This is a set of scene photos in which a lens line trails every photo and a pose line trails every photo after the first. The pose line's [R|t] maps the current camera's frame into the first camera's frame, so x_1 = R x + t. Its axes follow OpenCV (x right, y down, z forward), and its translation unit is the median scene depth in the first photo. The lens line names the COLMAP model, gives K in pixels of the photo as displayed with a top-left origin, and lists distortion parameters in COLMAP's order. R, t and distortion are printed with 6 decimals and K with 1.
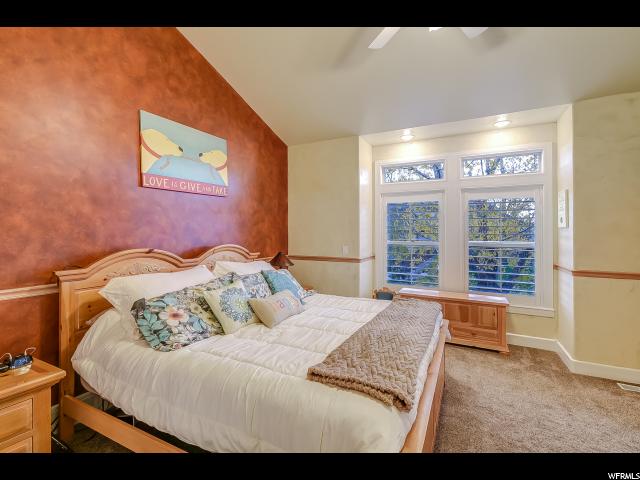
lens RADIAL K [[290.1, 0, 320.5], [0, 290.1, 236.4], [0, 0, 1]] dist [-0.001758, -0.000092]
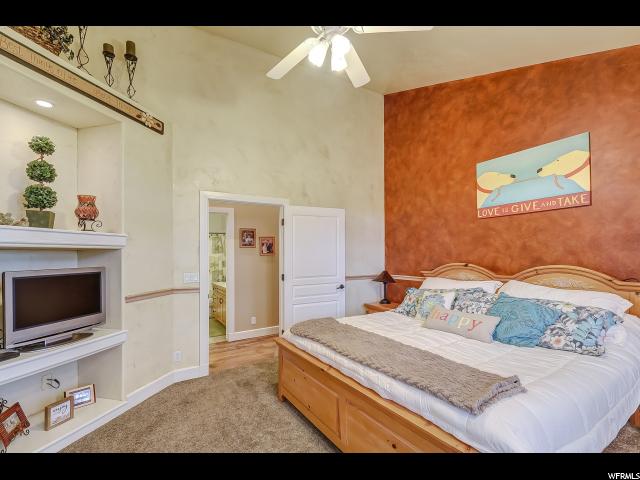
lens RADIAL K [[290.1, 0, 320.0], [0, 290.1, 244.6], [0, 0, 1]] dist [-0.001758, -0.000092]
pose [[-0.499407, -0.006849, -0.866341, 0.899108], [0.017687, 0.999680, -0.018098, -0.034049], [0.866187, -0.024361, -0.499126, 0.960372]]
